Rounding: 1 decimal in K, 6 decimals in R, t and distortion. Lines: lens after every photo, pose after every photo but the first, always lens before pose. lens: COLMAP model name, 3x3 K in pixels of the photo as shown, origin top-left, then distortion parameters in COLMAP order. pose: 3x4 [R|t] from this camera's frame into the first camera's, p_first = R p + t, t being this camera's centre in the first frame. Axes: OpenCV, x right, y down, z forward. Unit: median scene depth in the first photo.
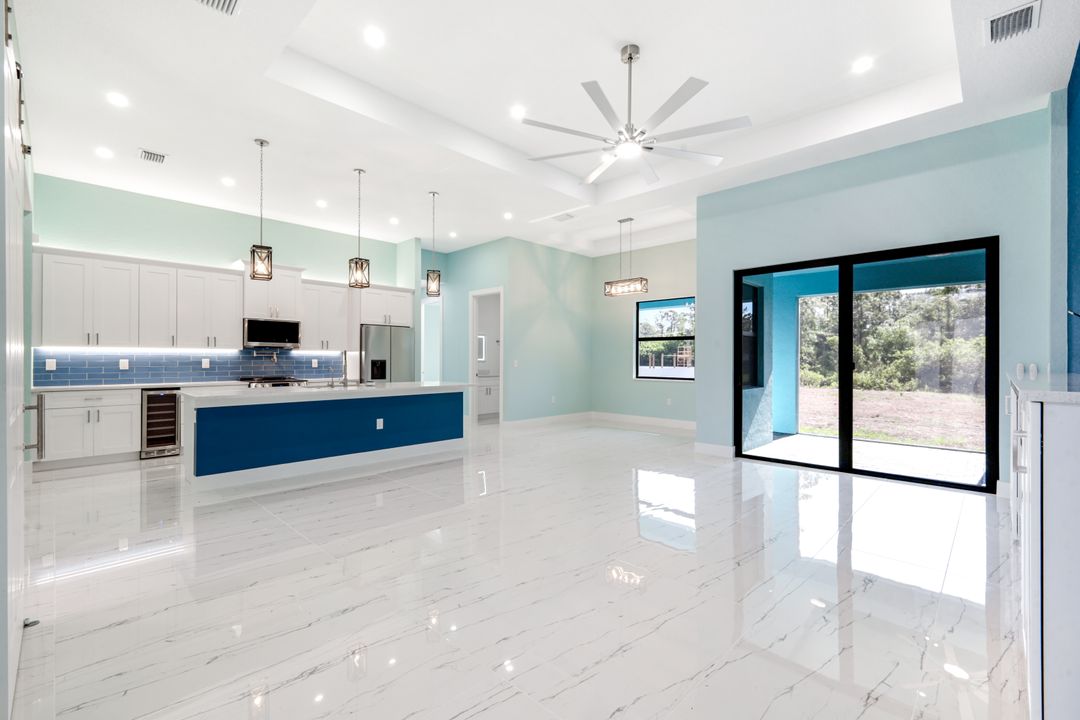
lens RADIAL K [[468.1, 0, 540.1], [0, 468.1, 358.1], [0, 0, 1]] dist [0.005348, -0.000168]
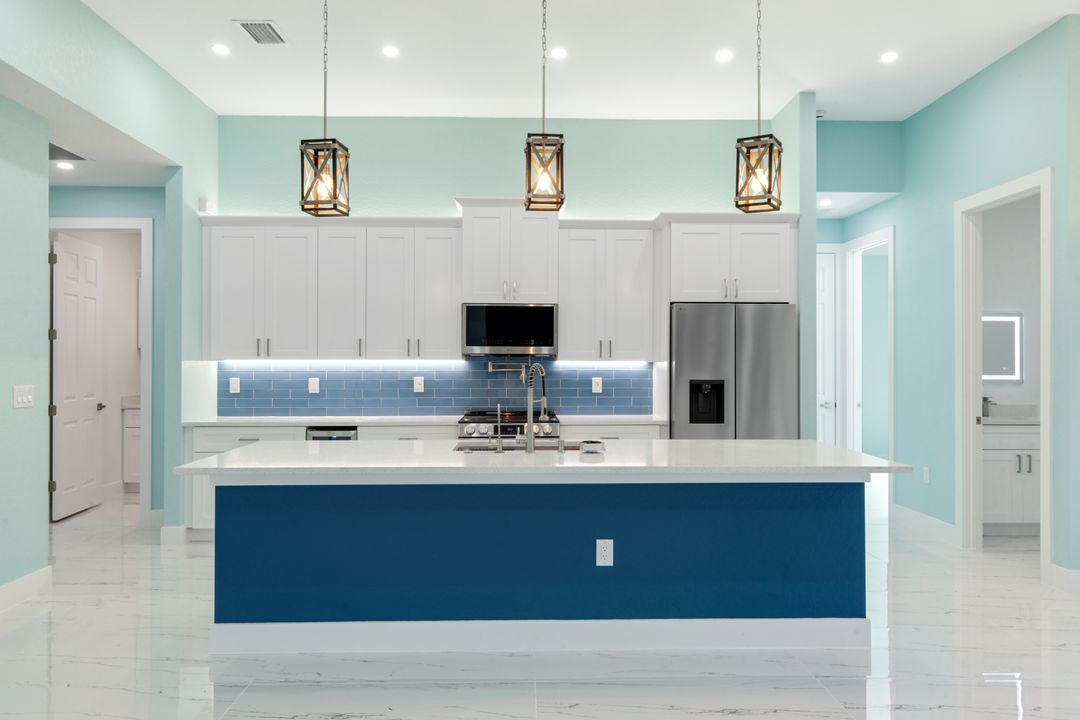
lens RADIAL K [[747.7, 0, 539.6], [0, 747.7, 357.2], [0, 0, 1]] dist [0.009517, 0.003286]
pose [[0.713826, -0.007433, -0.700284, 0.045225], [0.002240, 0.999963, -0.008331, -0.013636], [0.700320, 0.004378, 0.713816, 0.417372]]
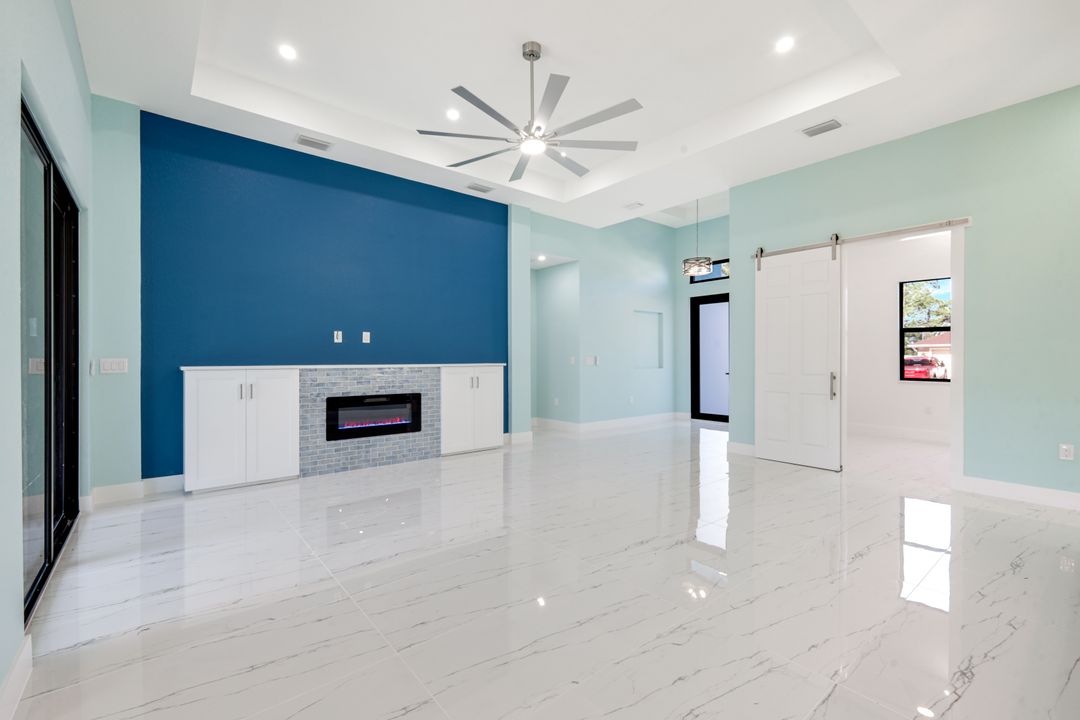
lens RADIAL K [[468.1, 0, 540.1], [0, 468.1, 358.1], [0, 0, 1]] dist [0.005348, -0.000168]
pose [[-0.994475, -0.006150, 0.104790, 0.035717], [-0.006254, 0.999980, -0.000670, 0.007205], [-0.104784, -0.001322, -0.994494, 1.063486]]
